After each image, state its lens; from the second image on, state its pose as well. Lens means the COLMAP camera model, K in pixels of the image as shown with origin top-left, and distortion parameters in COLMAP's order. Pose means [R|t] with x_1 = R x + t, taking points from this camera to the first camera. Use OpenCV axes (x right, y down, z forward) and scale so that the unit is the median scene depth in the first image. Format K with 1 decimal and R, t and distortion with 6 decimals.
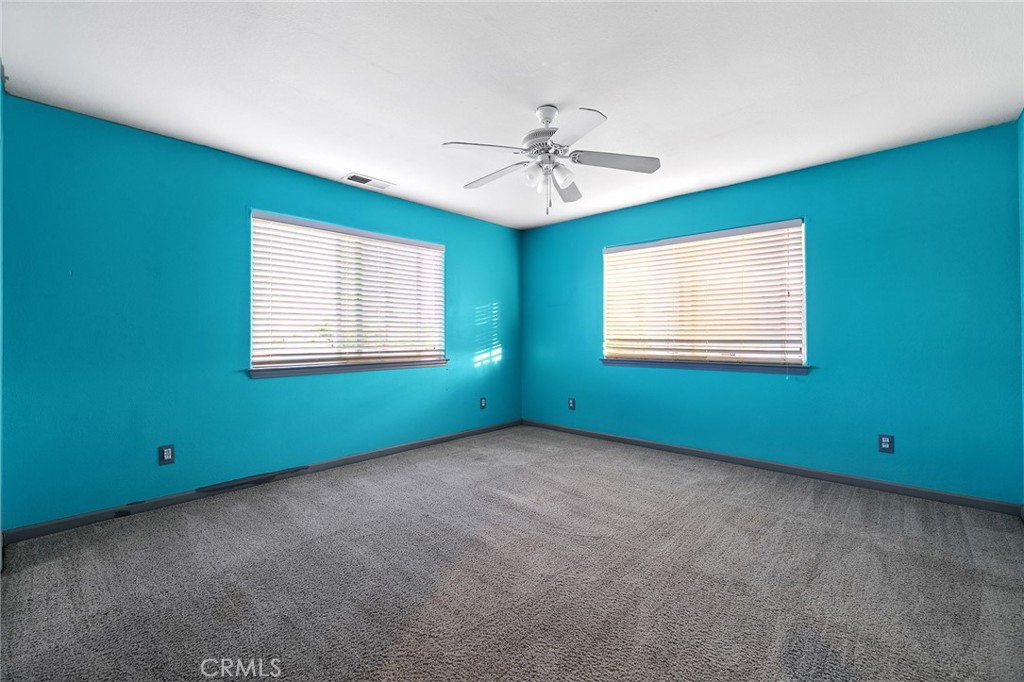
lens RADIAL K [[432.8, 0, 510.0], [0, 432.8, 324.7], [0, 0, 1]] dist [-0.000048, 0.000003]
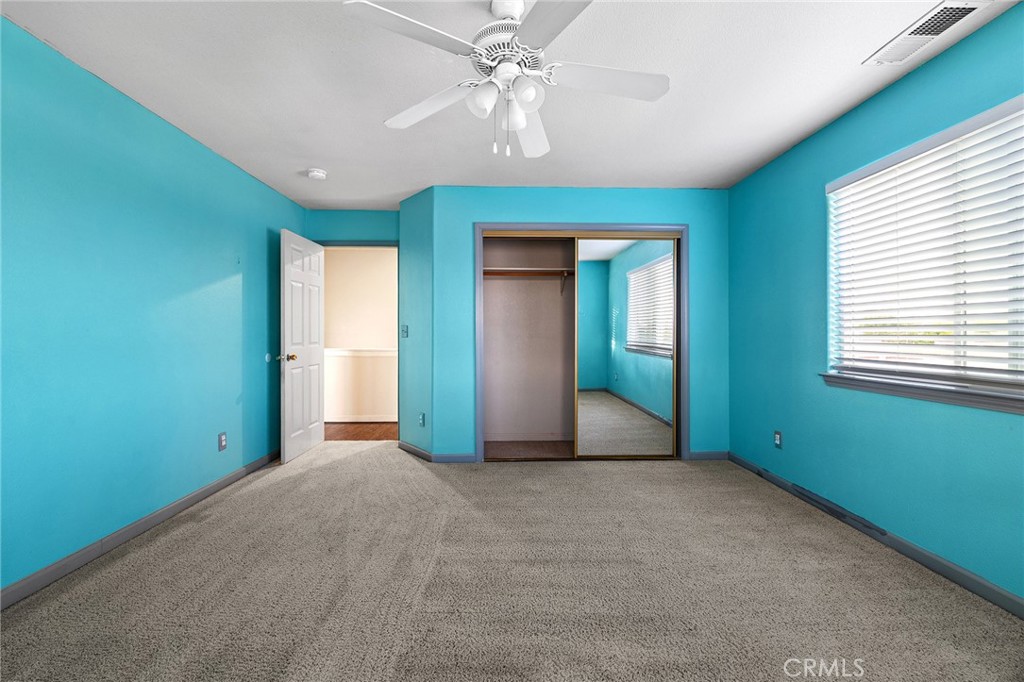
lens RADIAL K [[429.8, 0, 512.0], [0, 429.8, 341.0], [0, 0, 1]] dist [0.000390, 0.000047]
pose [[-0.721272, 0.005828, -0.692627, 0.427606], [0.016541, 0.999824, -0.008812, 0.034998], [0.692454, -0.017812, -0.721242, 1.180408]]
